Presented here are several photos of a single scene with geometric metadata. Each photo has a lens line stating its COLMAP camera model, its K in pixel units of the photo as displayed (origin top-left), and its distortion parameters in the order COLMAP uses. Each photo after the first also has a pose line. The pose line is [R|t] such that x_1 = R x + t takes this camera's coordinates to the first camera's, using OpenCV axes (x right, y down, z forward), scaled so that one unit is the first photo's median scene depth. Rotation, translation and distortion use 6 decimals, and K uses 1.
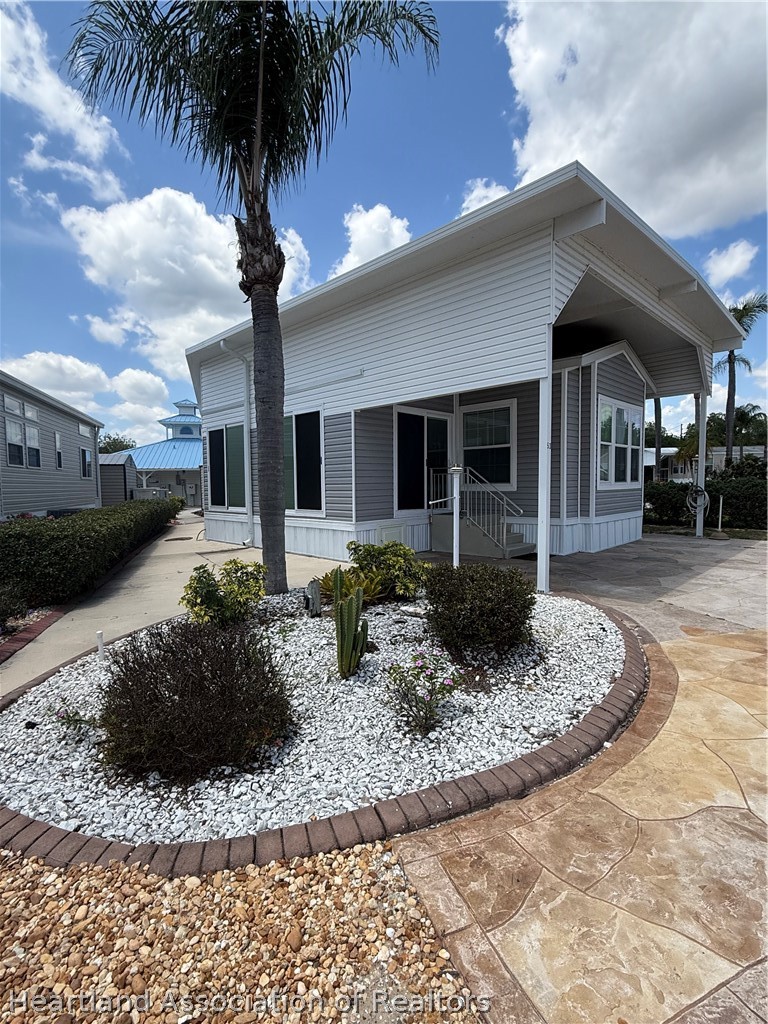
lens RADIAL K [[479.9, 0, 379.7], [0, 479.9, 511.8], [0, 0, 1]] dist [-0.001300, -0.000918]
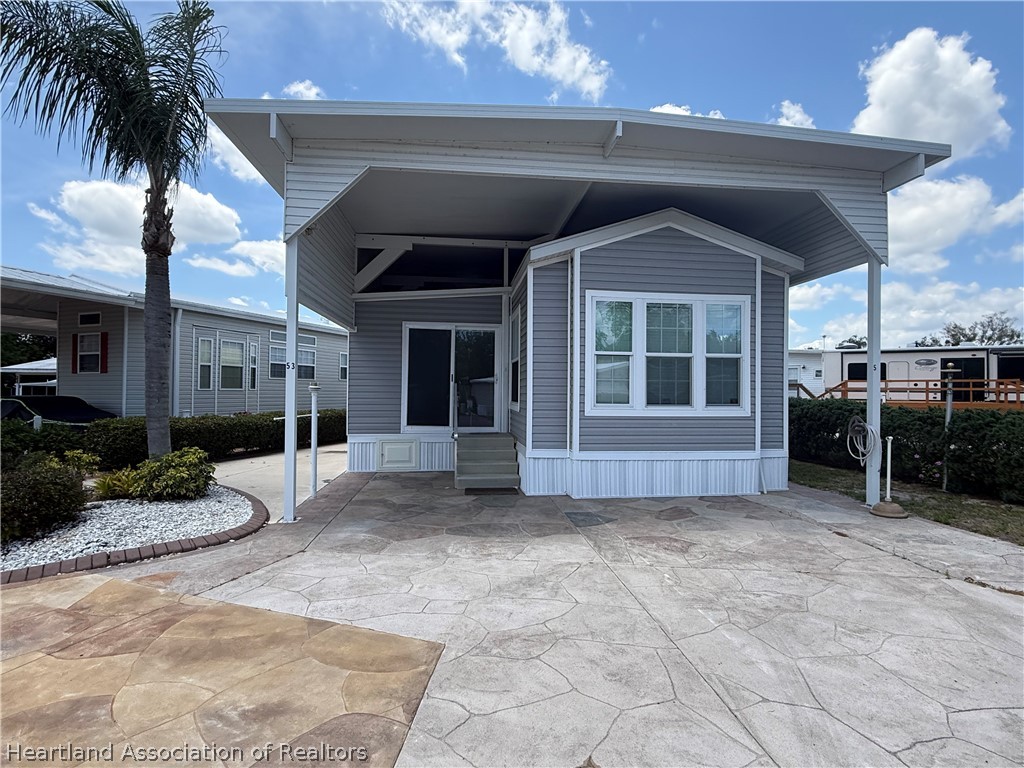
lens RADIAL K [[495.4, 0, 511.9], [0, 495.4, 385.8], [0, 0, 1]] dist [0.002226, -0.000374]
pose [[0.792697, 0.013370, -0.609469, 0.873198], [-0.053665, 0.997409, -0.047919, -0.050562], [0.607249, 0.070692, 0.791360, 0.322083]]
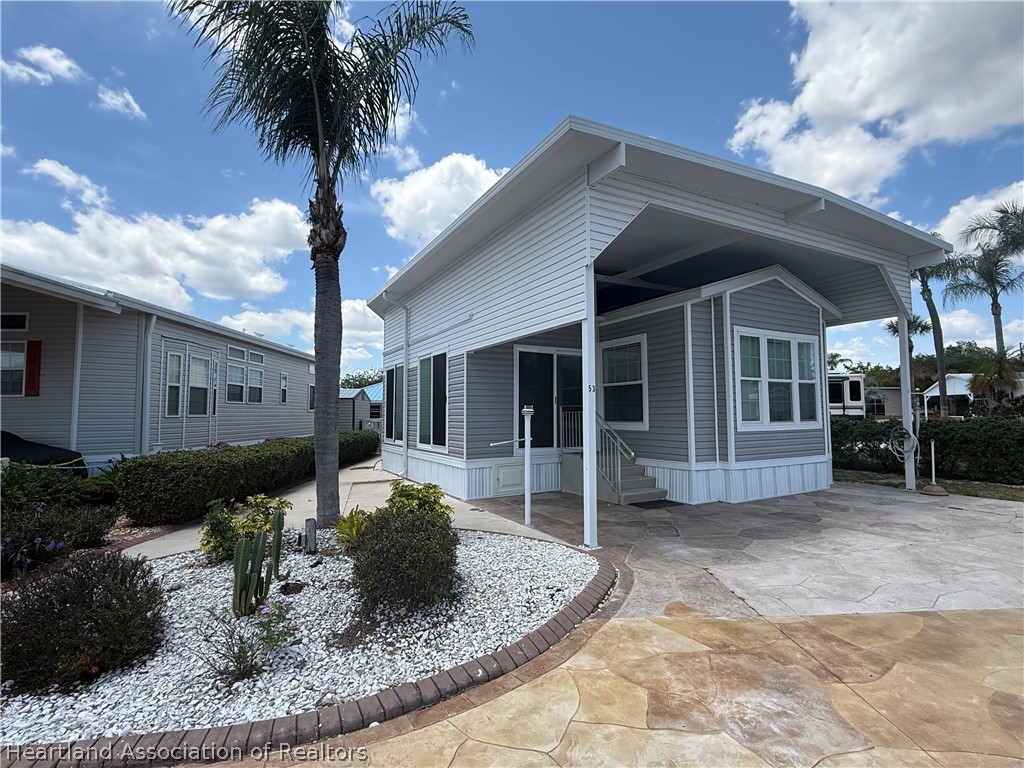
lens RADIAL K [[479.9, 0, 510.6], [0, 479.9, 382.5], [0, 0, 1]] dist [-0.001300, -0.000918]
pose [[0.963095, -0.010630, -0.268952, 0.301192], [-0.021933, 0.992798, -0.117780, -0.022370], [0.268267, 0.119332, 0.955925, 0.029769]]
